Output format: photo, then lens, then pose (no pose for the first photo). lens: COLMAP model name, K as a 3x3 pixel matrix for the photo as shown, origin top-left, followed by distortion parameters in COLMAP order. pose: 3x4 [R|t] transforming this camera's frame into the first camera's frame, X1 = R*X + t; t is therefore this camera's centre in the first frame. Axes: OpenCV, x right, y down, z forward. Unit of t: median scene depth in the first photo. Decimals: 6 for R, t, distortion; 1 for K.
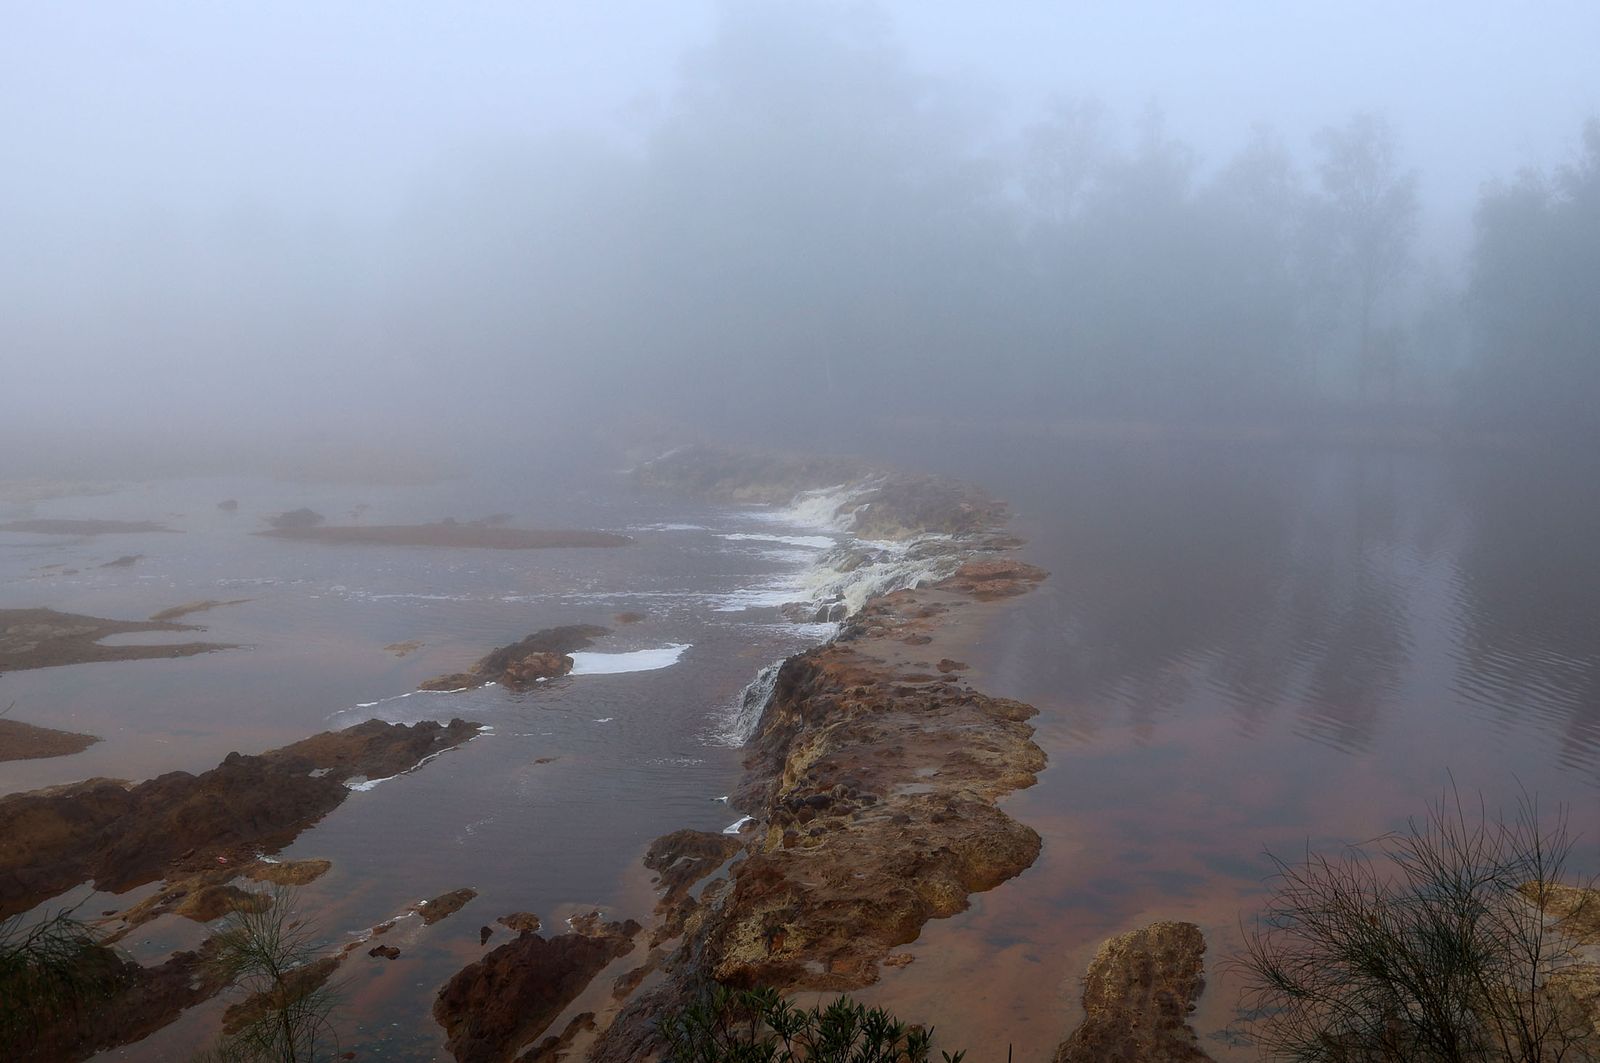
lens RADIAL K [[1751.2, 0, 799.4], [0, 1751.2, 524.5], [0, 0, 1]] dist [-0.004186, 0.000000]
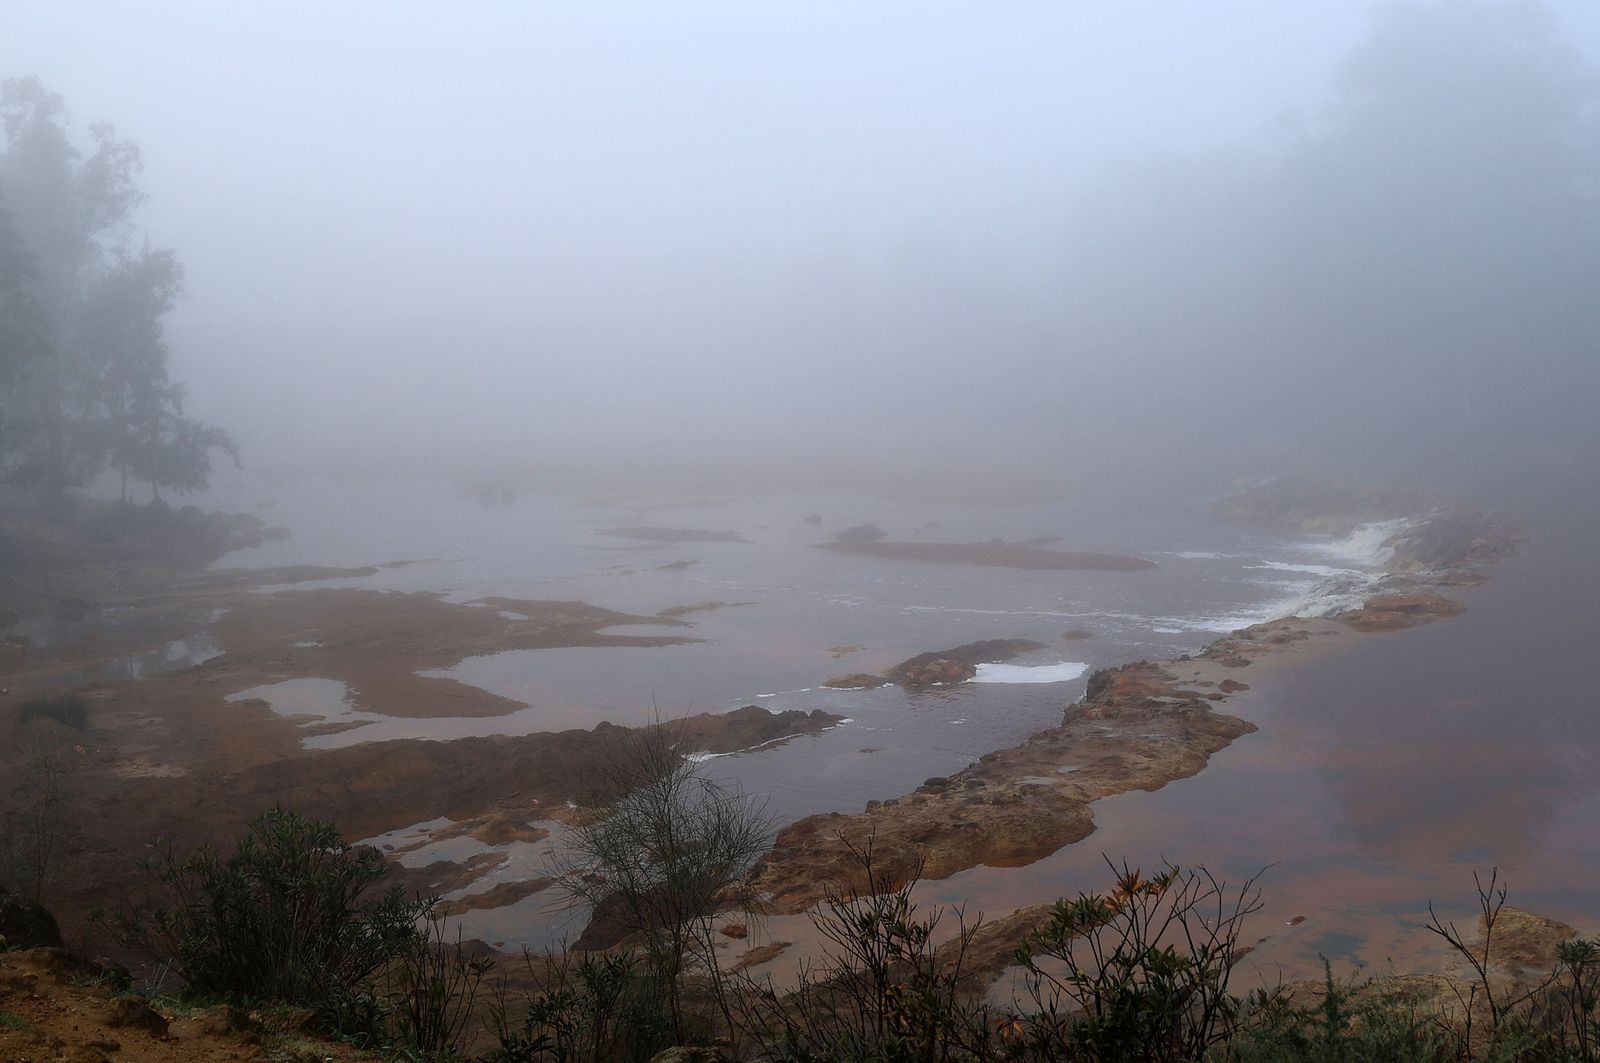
lens RADIAL K [[1751.2, 0, 798.7], [0, 1751.2, 536.9], [0, 0, 1]] dist [-0.004186, 0.000000]
pose [[0.937300, 0.033852, -0.346877, 0.109073], [-0.036314, 0.999340, -0.000600, 0.001141], [0.346628, 0.013159, 0.937910, -0.032231]]
